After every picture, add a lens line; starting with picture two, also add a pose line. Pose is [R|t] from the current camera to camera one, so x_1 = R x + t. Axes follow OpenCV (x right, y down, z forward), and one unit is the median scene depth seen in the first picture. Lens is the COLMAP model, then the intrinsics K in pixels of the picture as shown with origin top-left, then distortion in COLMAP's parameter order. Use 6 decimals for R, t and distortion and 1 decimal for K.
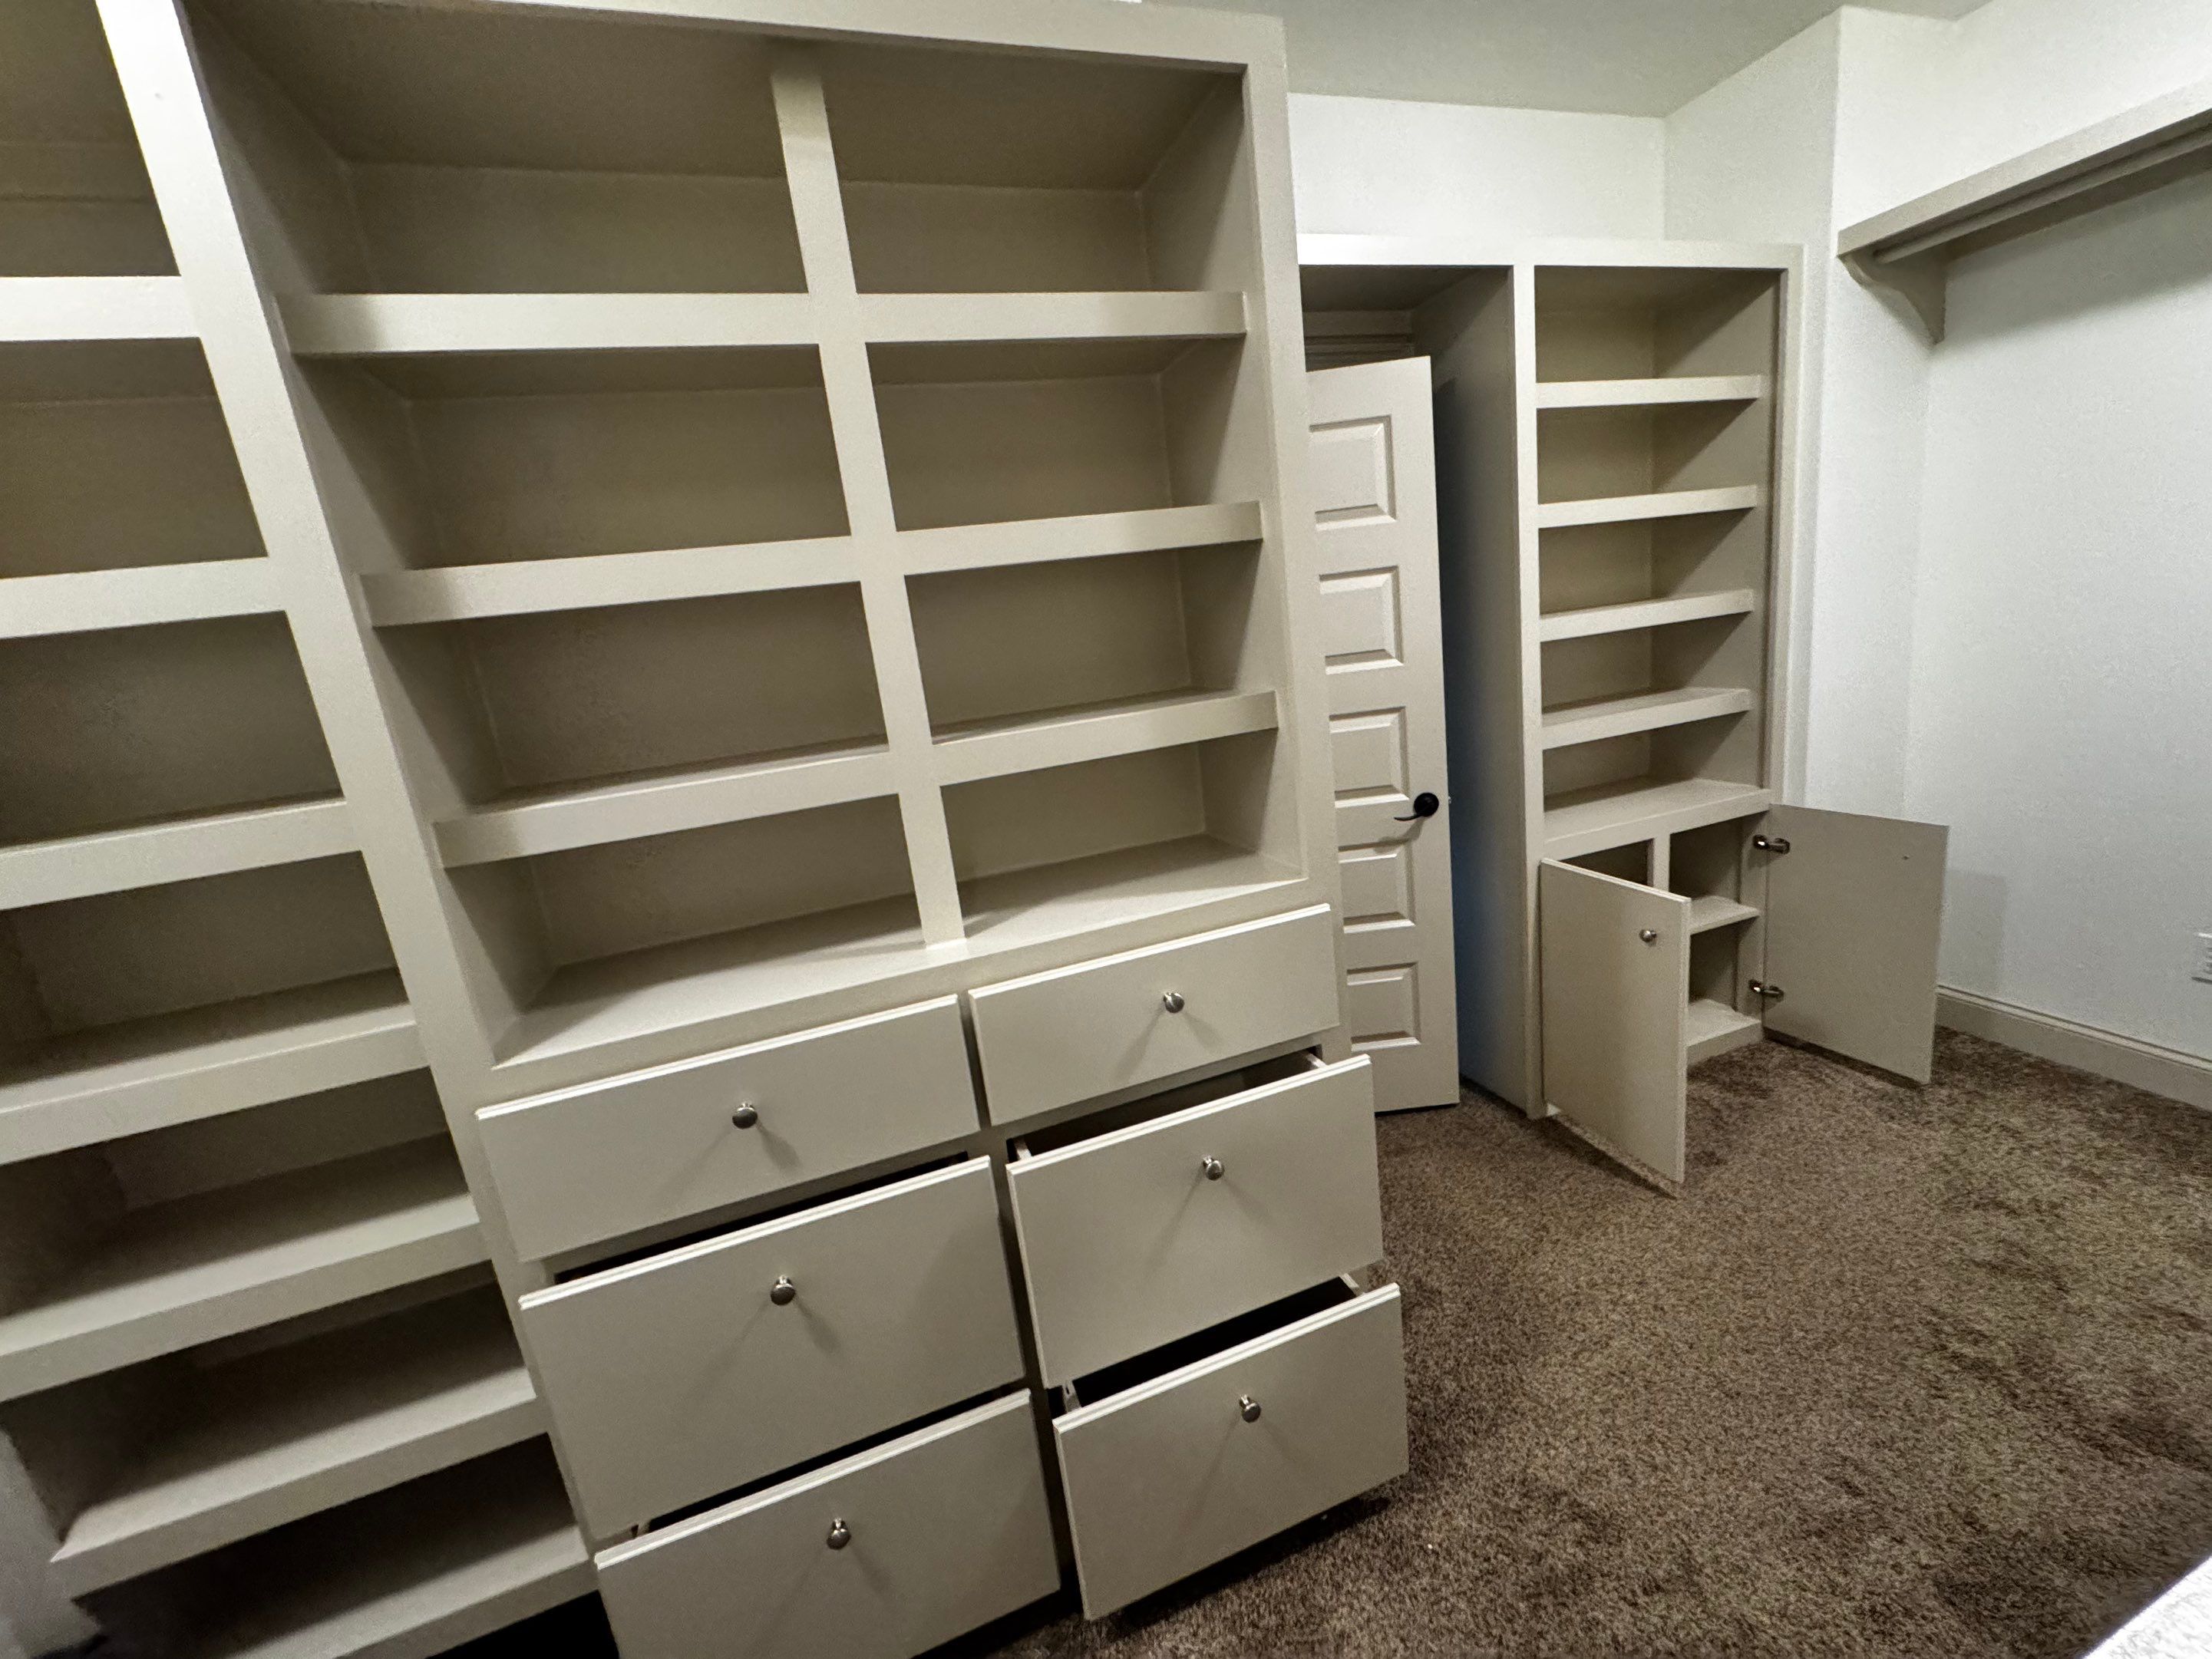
lens RADIAL K [[884.1, 0, 1108.8], [0, 884.1, 828.4], [0, 0, 1]] dist [-0.000276, -0.000248]
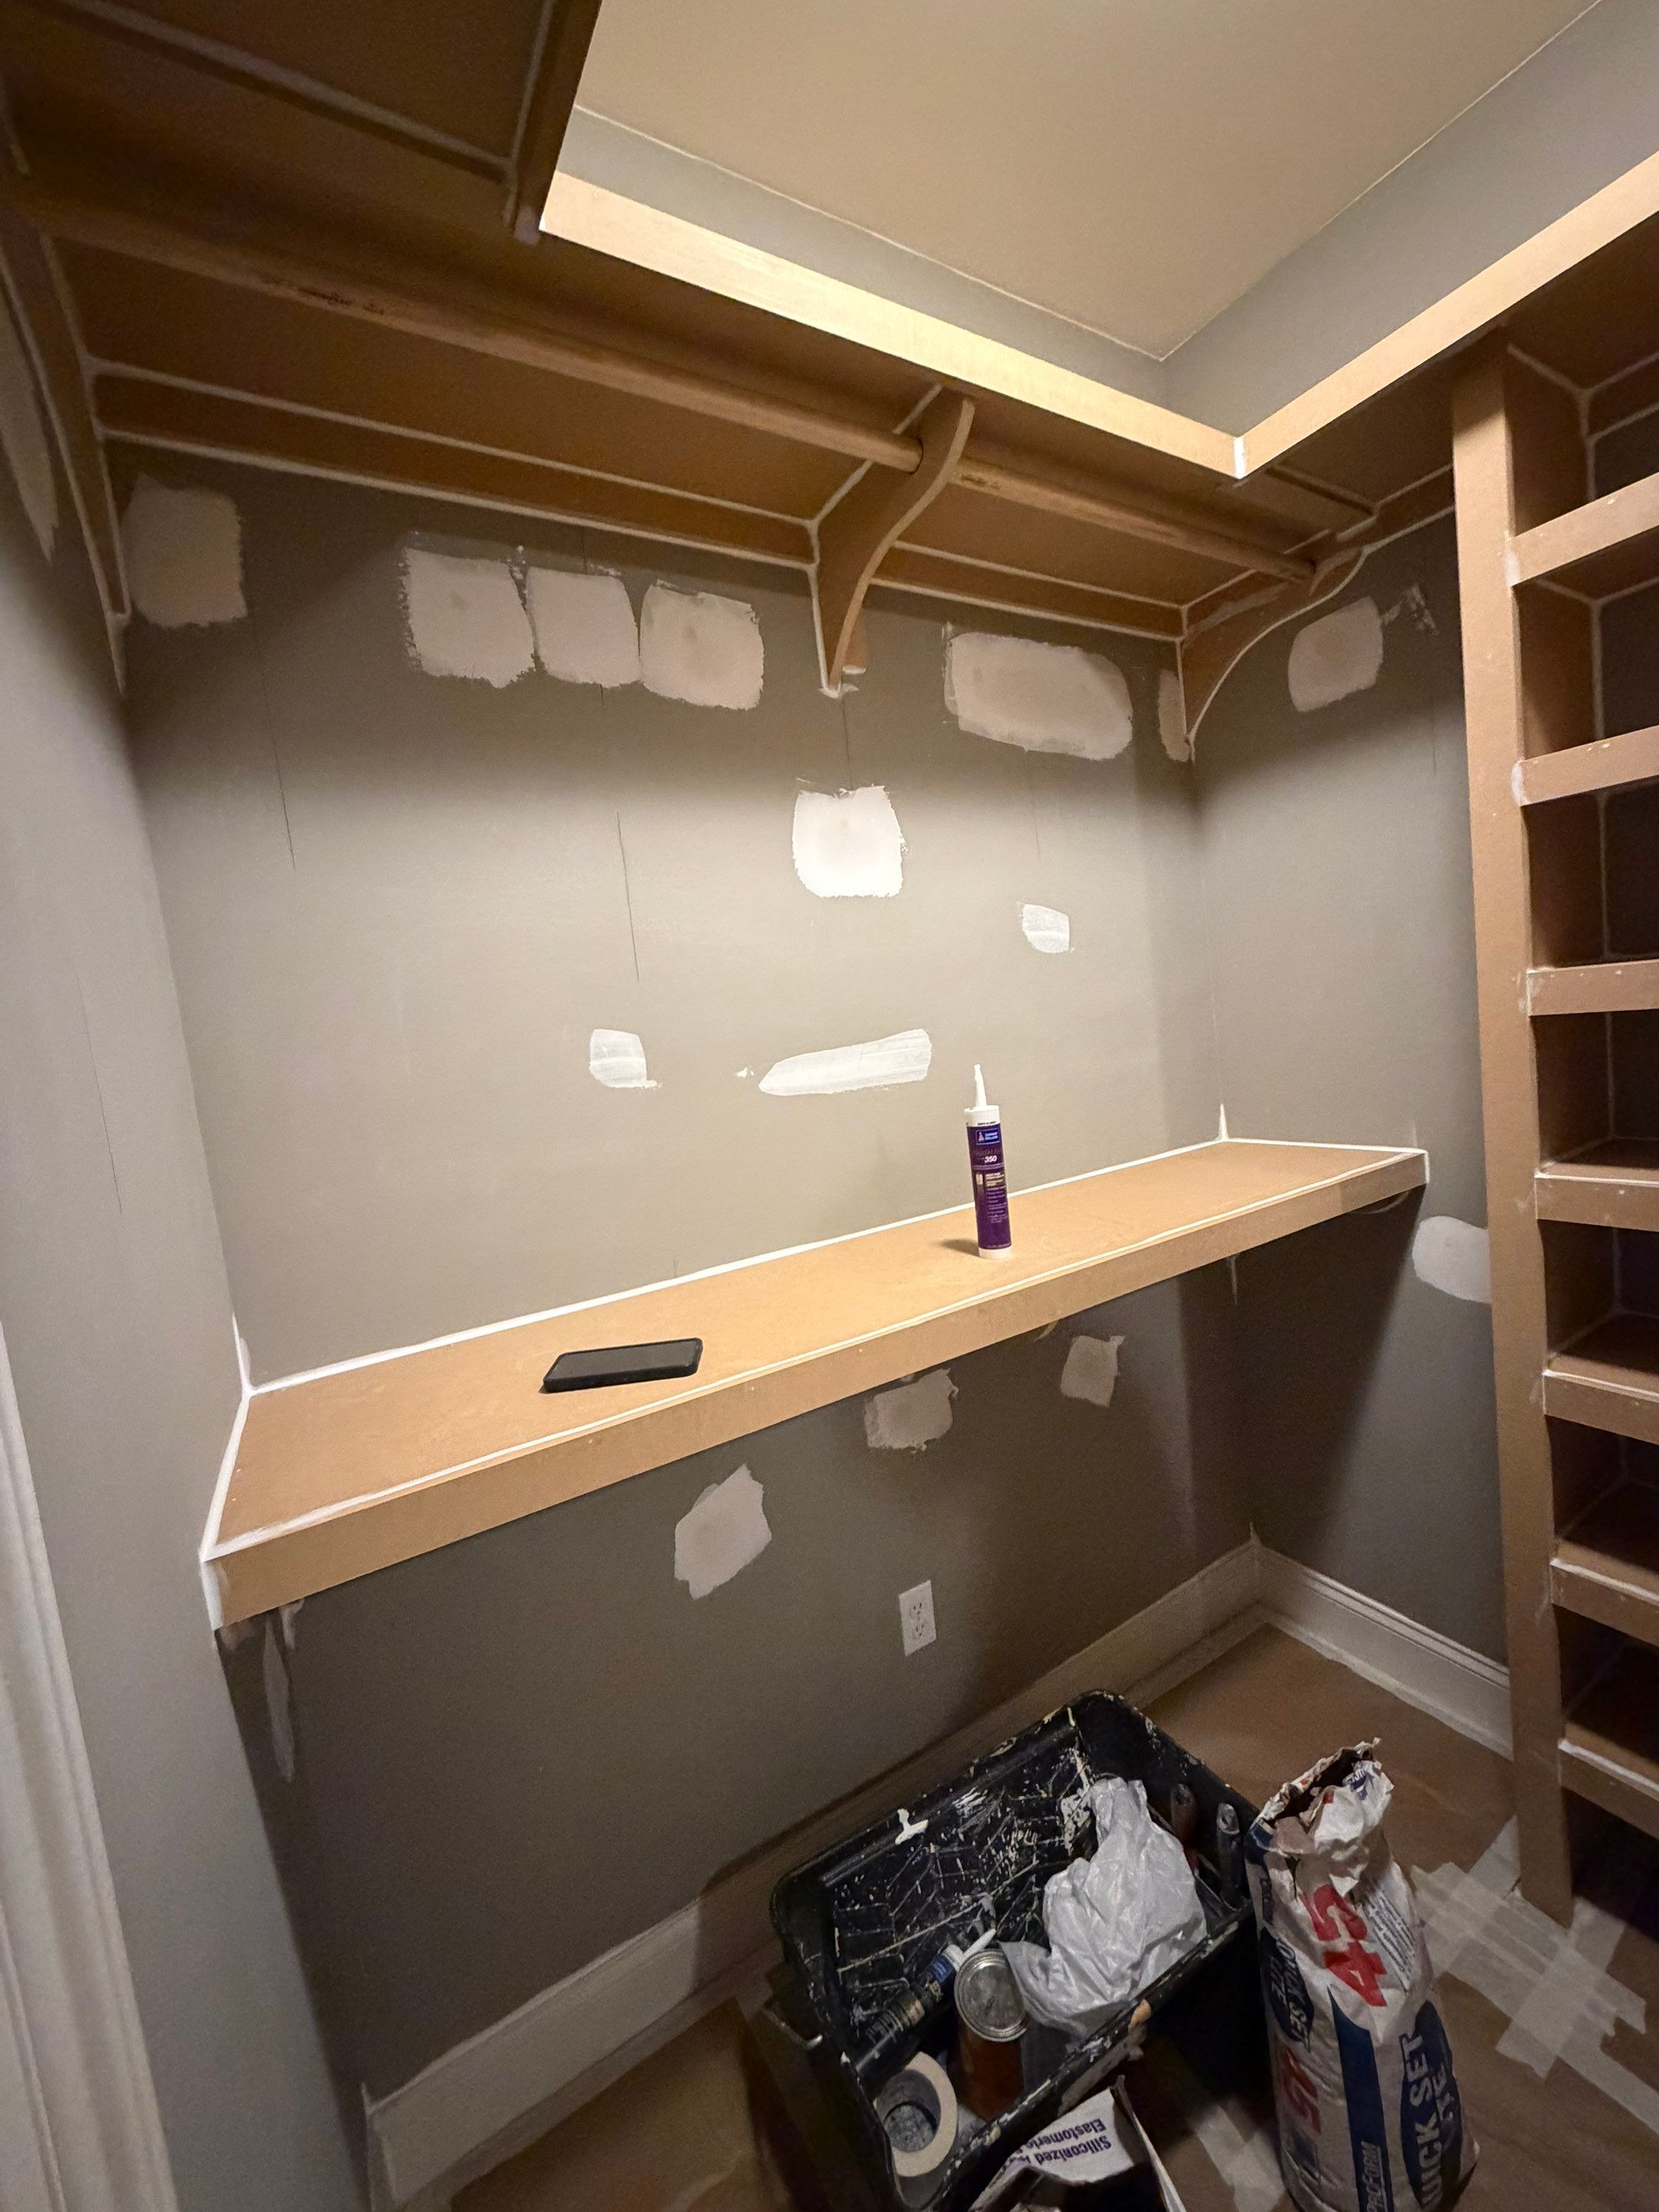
lens RADIAL K [[884.2, 0, 826.4], [0, 884.2, 1100.3], [0, 0, 1]] dist [-0.000276, -0.000248]
pose [[0.207781, 0.183793, -0.960754, -0.189002], [-0.131087, 0.978562, 0.158850, 0.082434], [0.969352, 0.092937, 0.227419, -0.141407]]
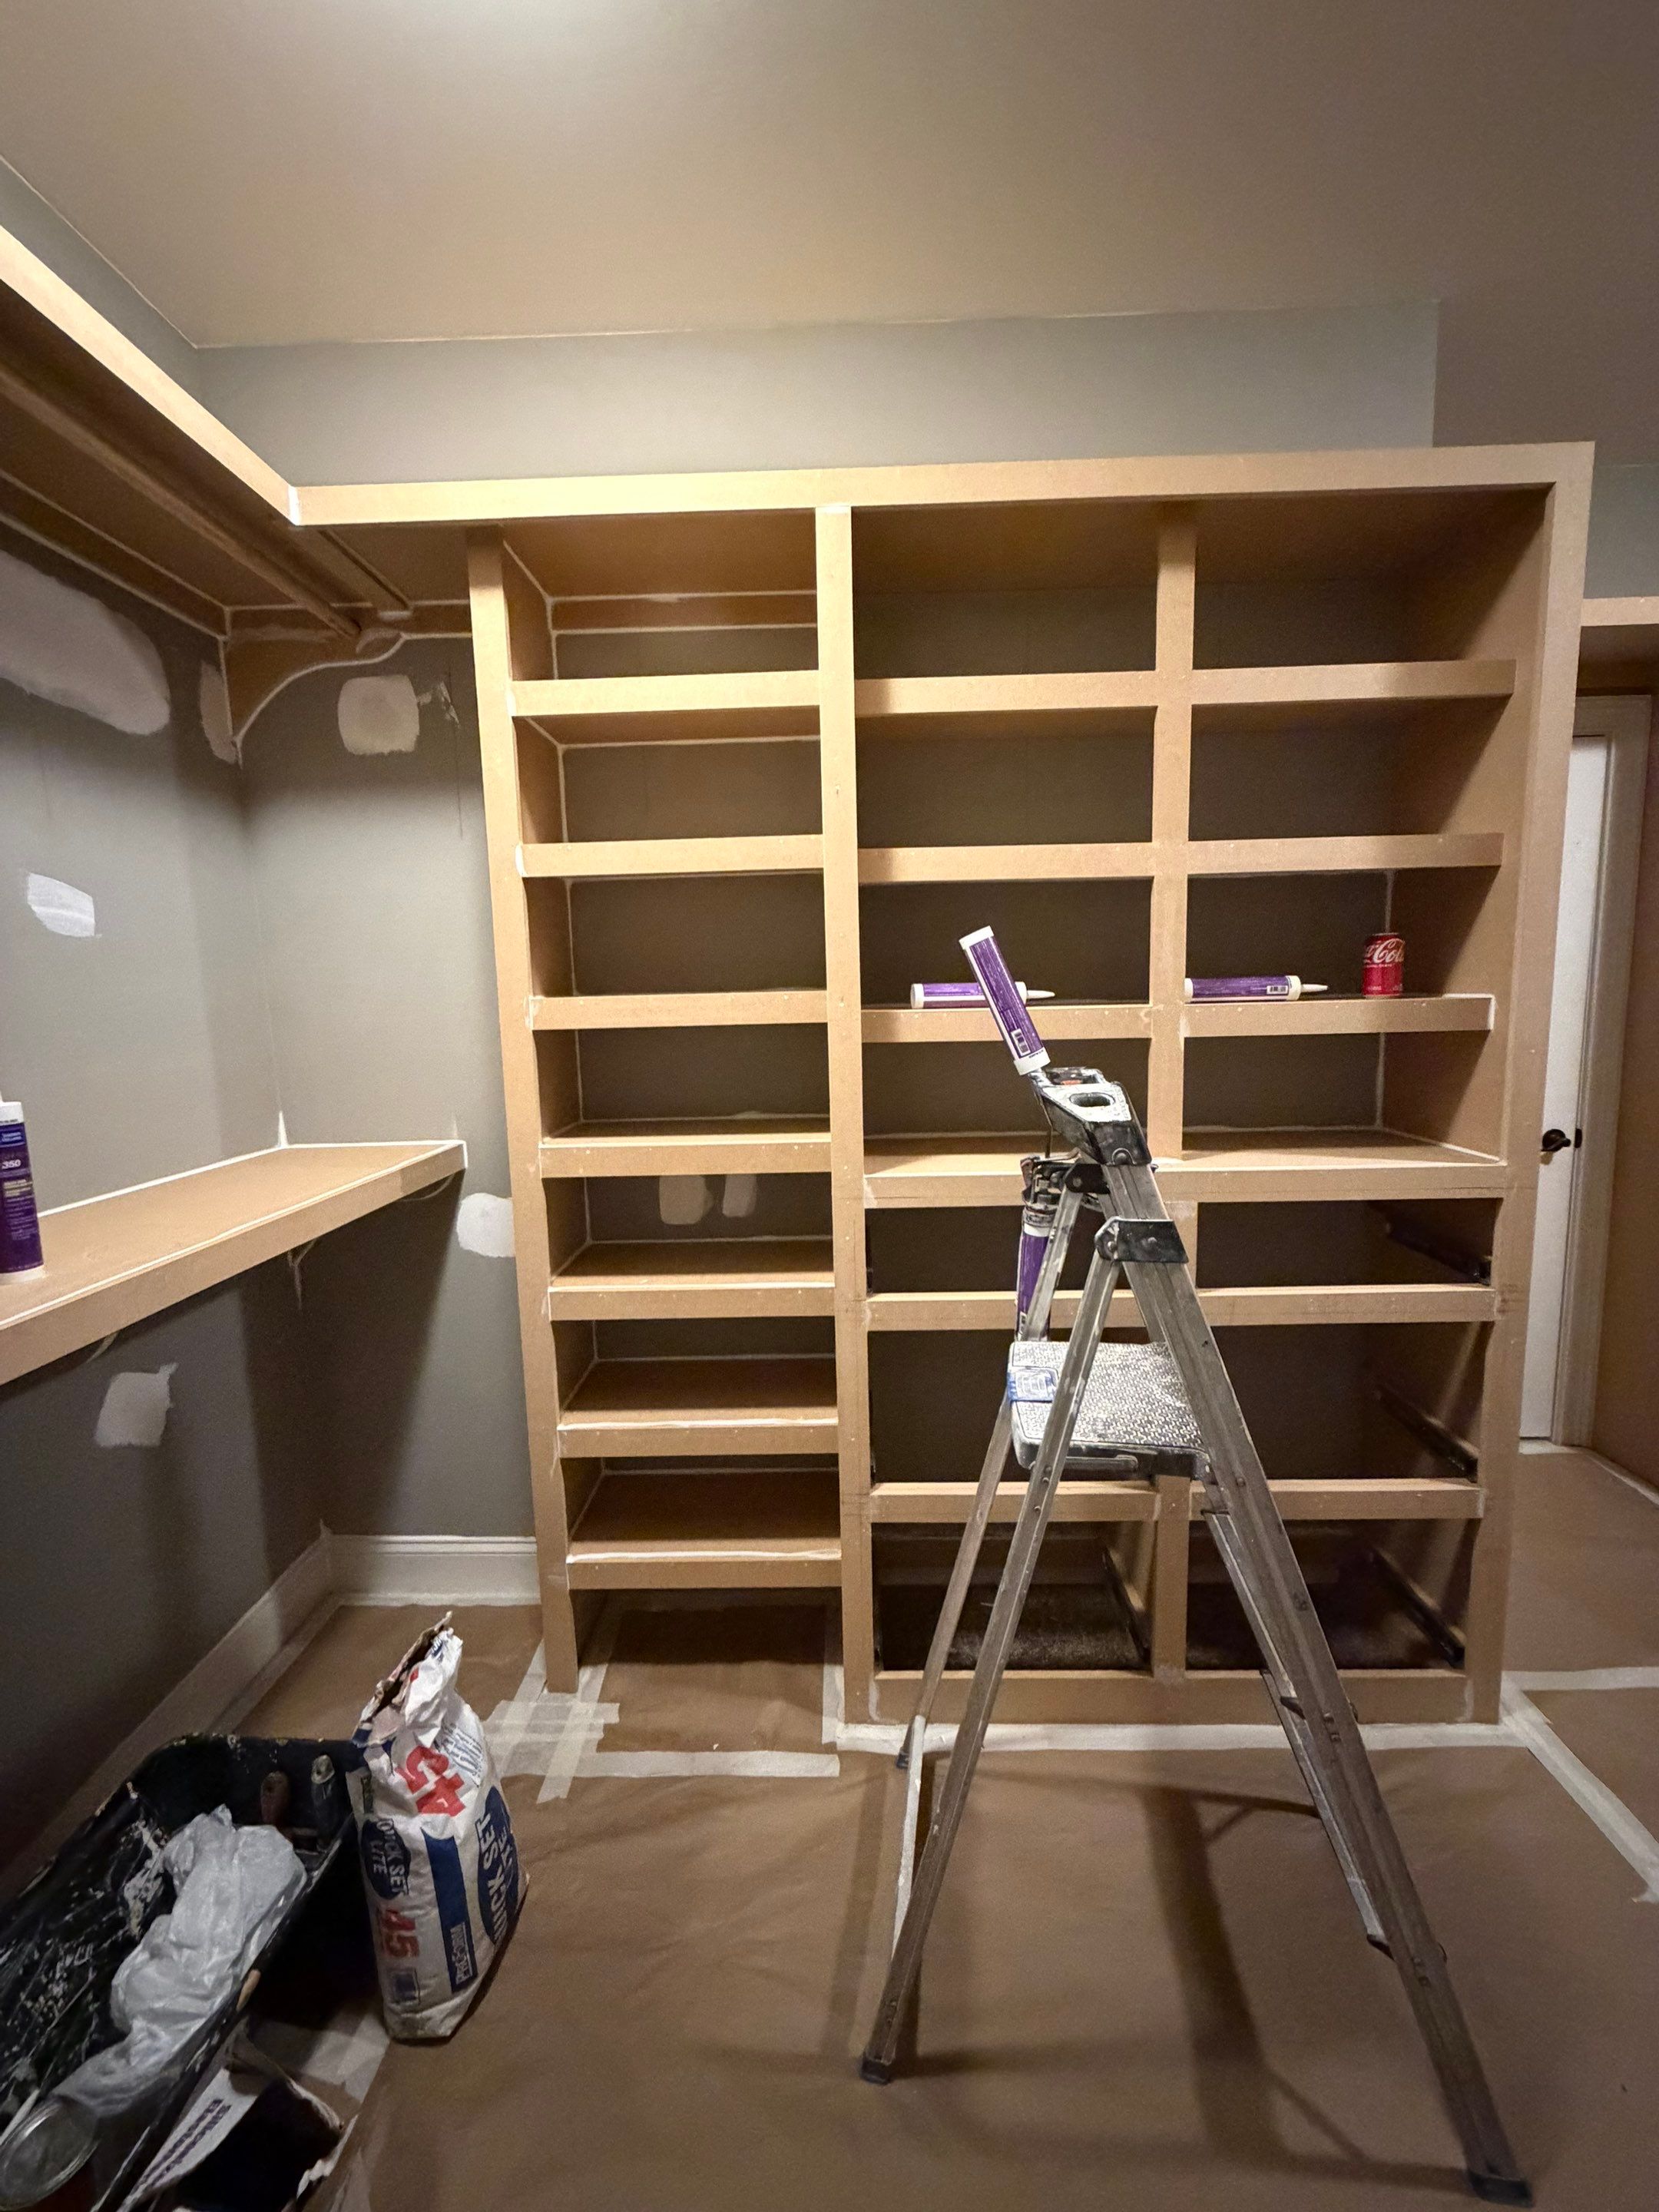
lens RADIAL K [[884.2, 0, 840.3], [0, 884.2, 1099.7], [0, 0, 1]] dist [-0.000276, -0.000248]
pose [[0.930824, 0.144055, -0.335878, -0.126361], [-0.167200, 0.985075, -0.040873, 0.106762], [0.324977, 0.094204, 0.941018, -0.219627]]
